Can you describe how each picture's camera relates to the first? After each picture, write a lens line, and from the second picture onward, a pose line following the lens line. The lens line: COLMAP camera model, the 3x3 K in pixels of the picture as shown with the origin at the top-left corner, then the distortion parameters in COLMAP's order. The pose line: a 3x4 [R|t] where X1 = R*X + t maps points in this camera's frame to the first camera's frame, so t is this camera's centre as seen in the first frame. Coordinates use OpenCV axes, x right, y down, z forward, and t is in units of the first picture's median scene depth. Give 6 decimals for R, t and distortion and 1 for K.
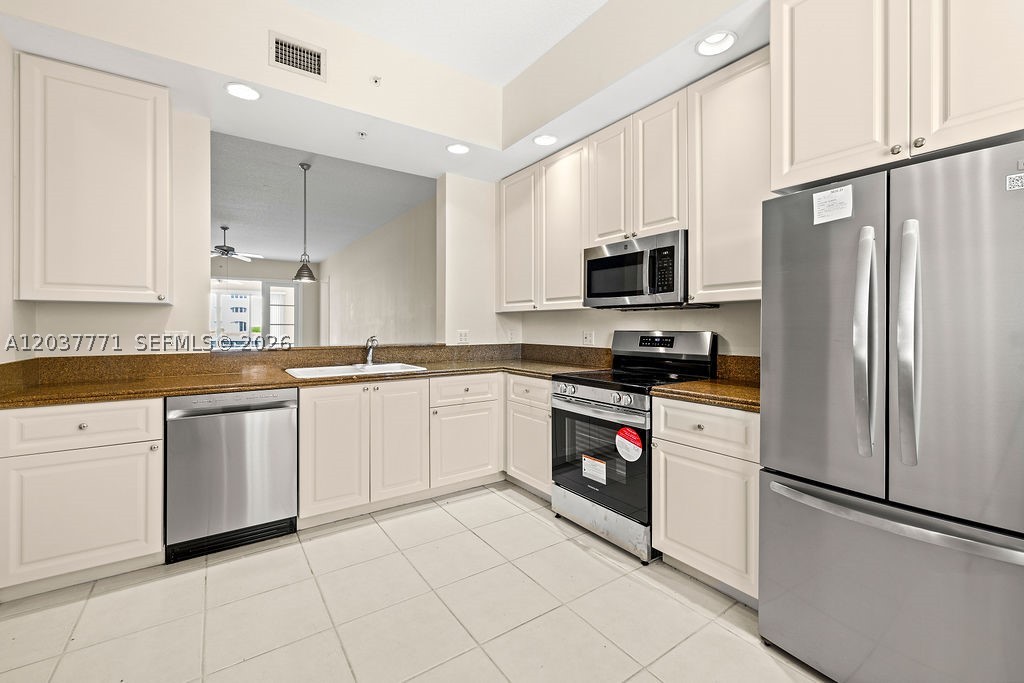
lens RADIAL K [[426.3, 0, 520.0], [0, 426.3, 323.8], [0, 0, 1]] dist [0.002188, -0.000393]
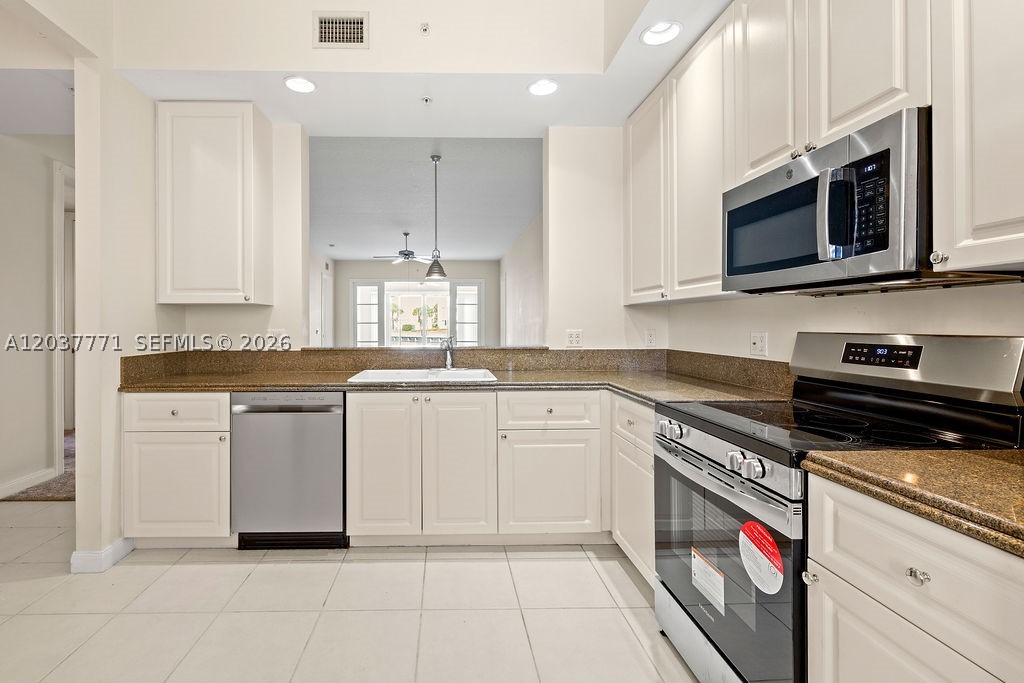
lens RADIAL K [[464.1, 0, 460.3], [0, 464.1, 323.5], [0, 0, 1]] dist [-0.001974, 0.000875]
pose [[0.830721, -0.002584, -0.556683, 0.224753], [0.004665, 0.999986, 0.002319, 0.001465], [0.556670, -0.004523, 0.830722, 0.289790]]
